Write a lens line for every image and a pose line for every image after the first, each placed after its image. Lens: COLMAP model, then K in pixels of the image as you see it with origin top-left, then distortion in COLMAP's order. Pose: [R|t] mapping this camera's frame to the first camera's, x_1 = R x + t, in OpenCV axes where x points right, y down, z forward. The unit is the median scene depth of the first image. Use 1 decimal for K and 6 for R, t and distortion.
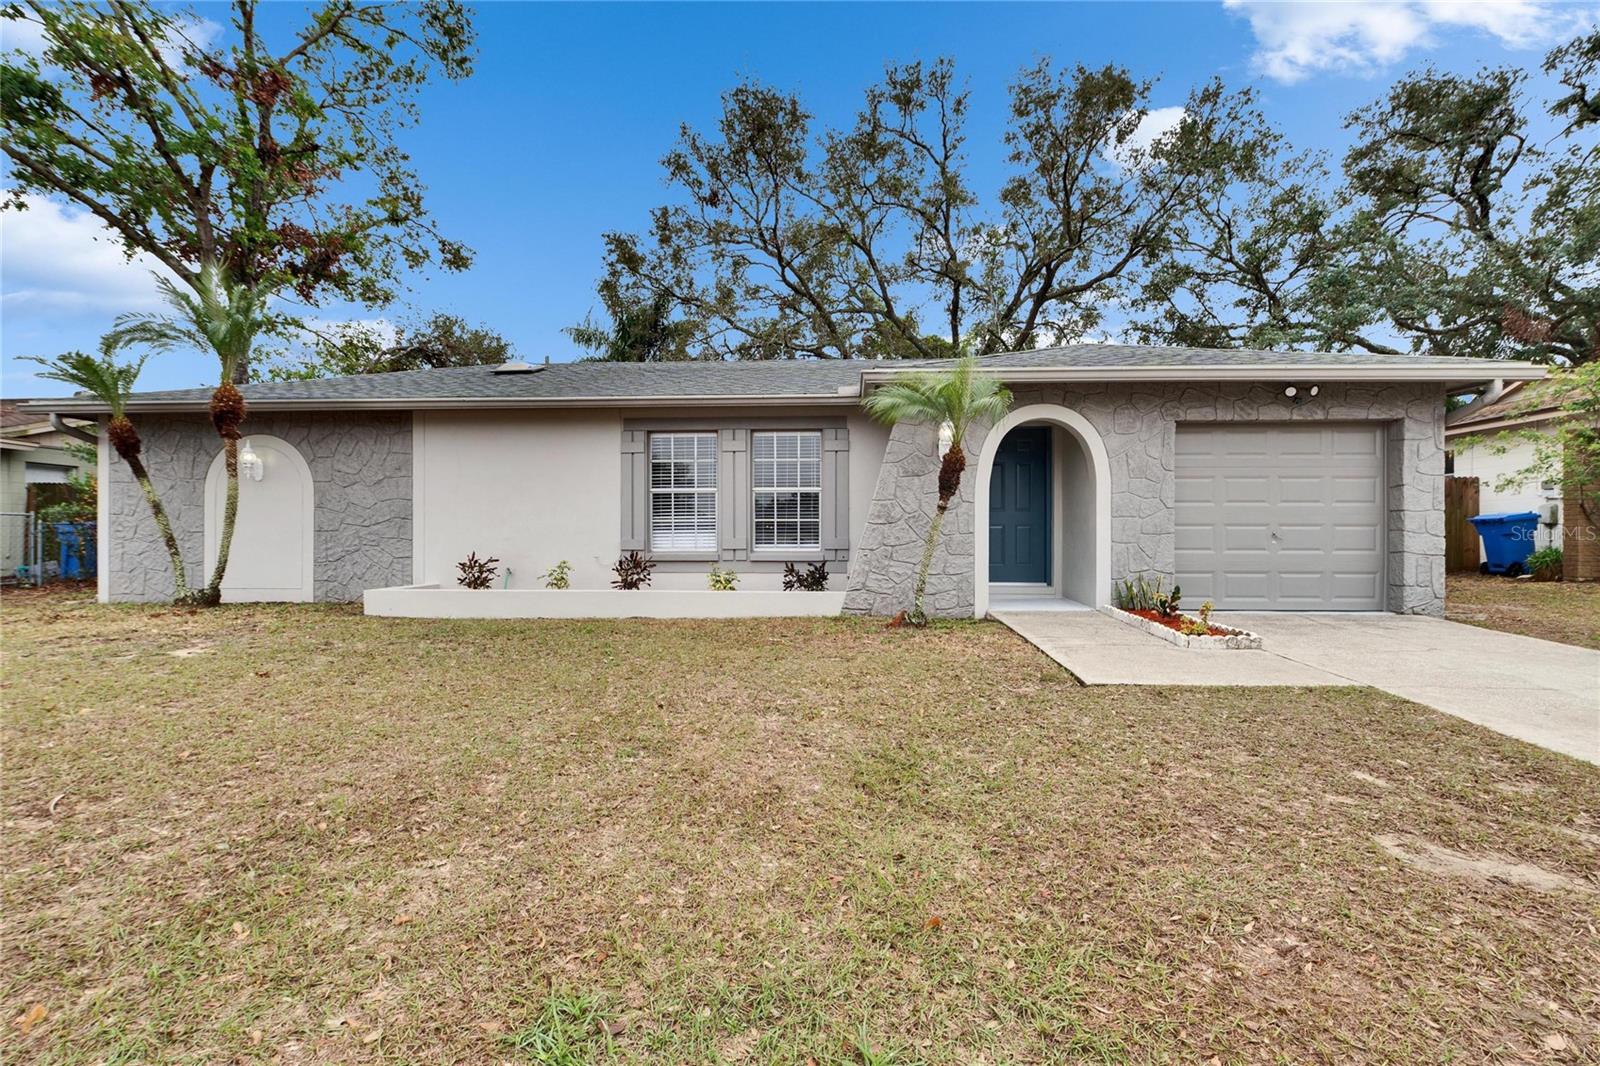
lens RADIAL K [[706.7, 0, 800.4], [0, 706.7, 538.8], [0, 0, 1]] dist [-0.001485, -0.000257]
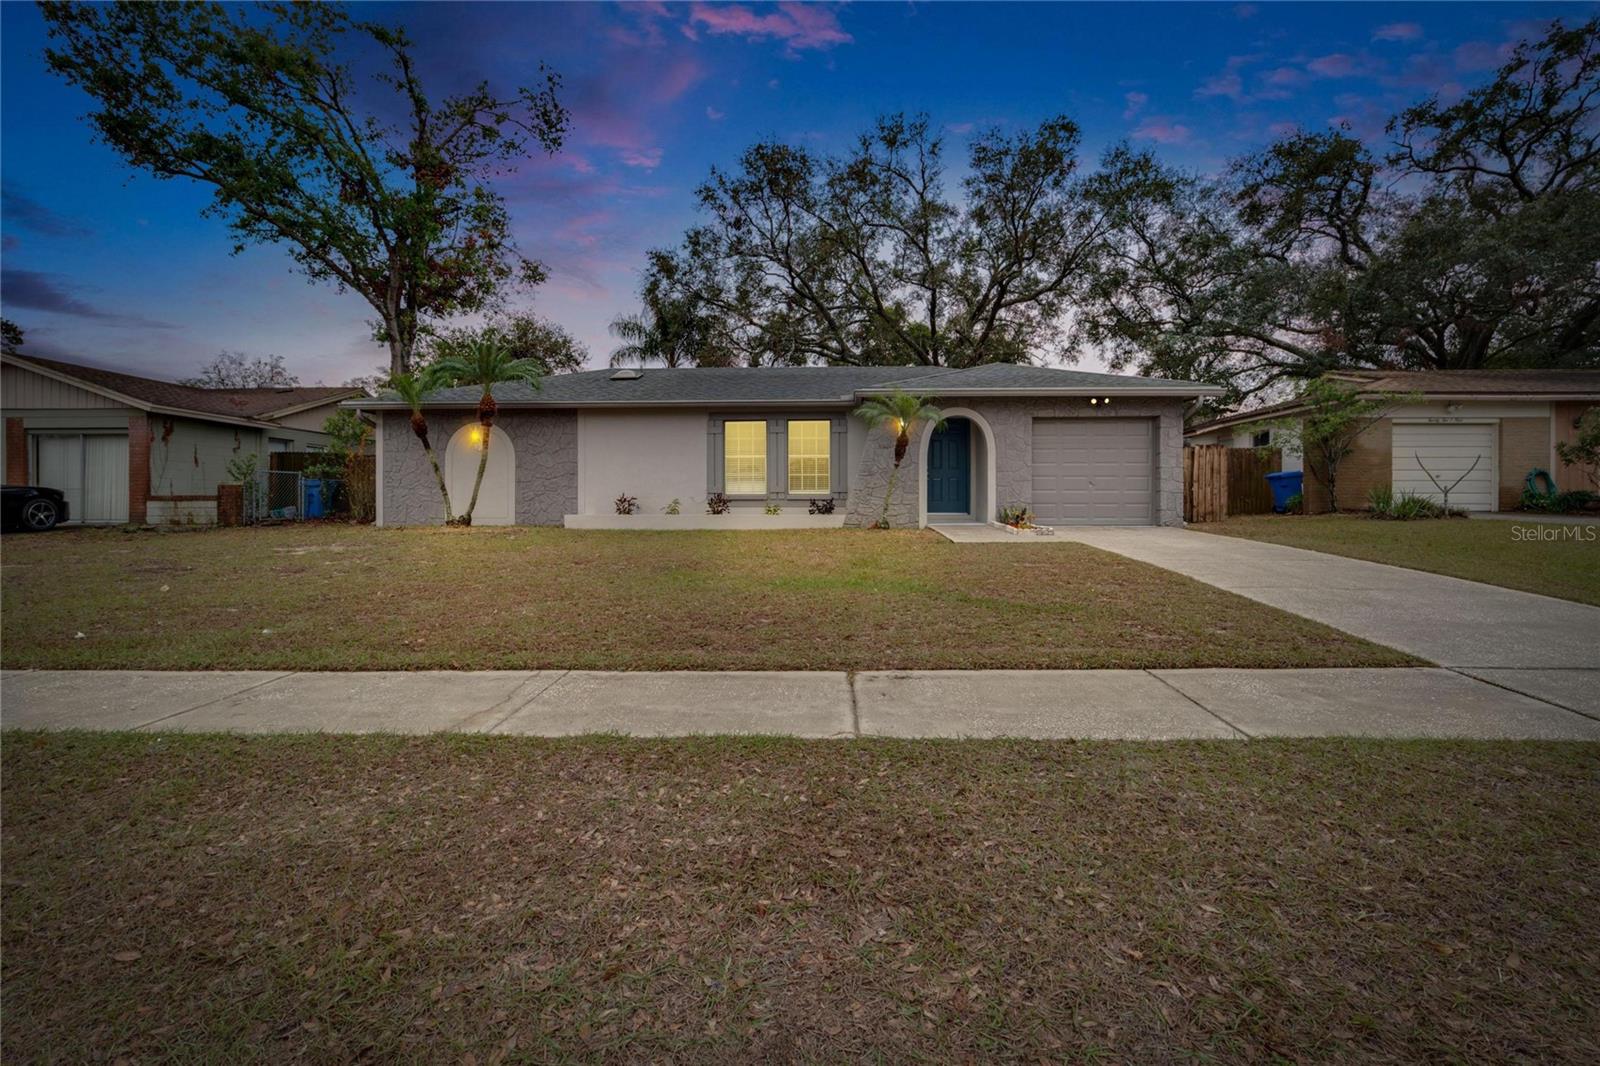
lens RADIAL K [[713.9, 0, 797.0], [0, 713.9, 510.2], [0, 0, 1]] dist [-0.000913, -0.000070]
pose [[0.999999, -0.000817, 0.001309, -0.026863], [0.000811, 0.999990, 0.004505, 0.026307], [-0.001312, -0.004504, 0.999989, -0.357575]]
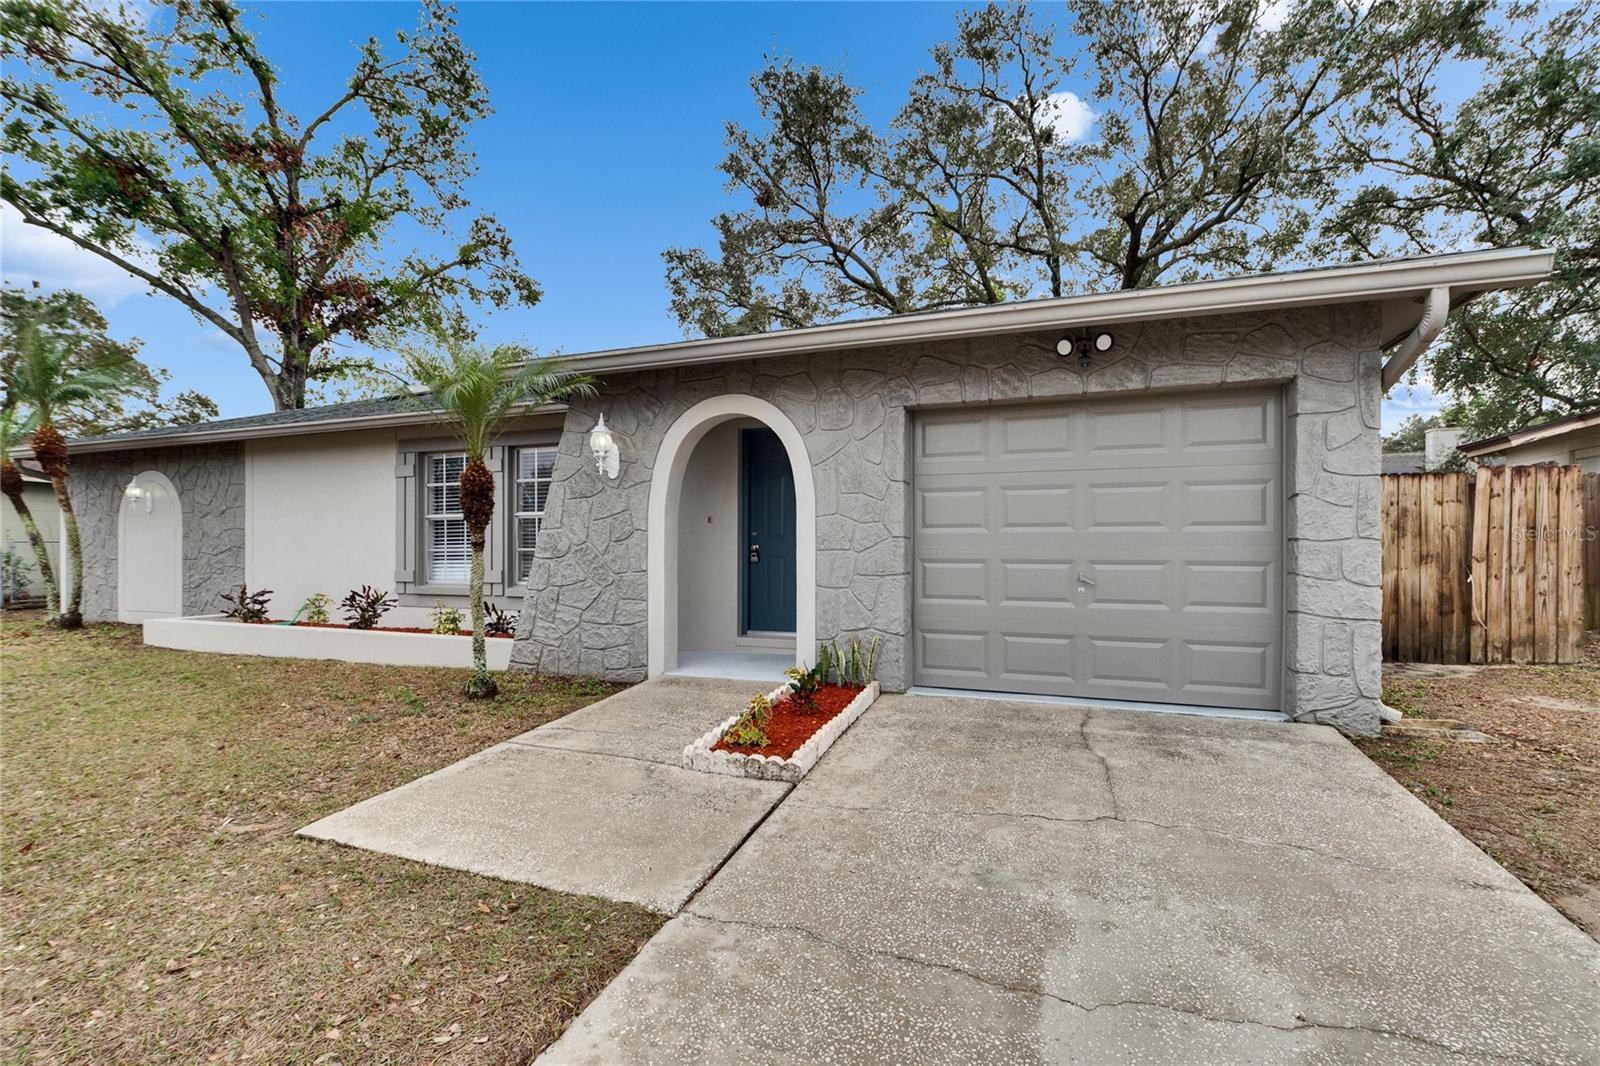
lens RADIAL K [[705.4, 0, 800.4], [0, 705.4, 553.6], [0, 0, 1]] dist [-0.001624, -0.000454]
pose [[0.951459, 0.001683, -0.307770, 0.293576], [0.000213, 0.999981, 0.006125, -0.014560], [0.307774, -0.005894, 0.951441, 0.152739]]
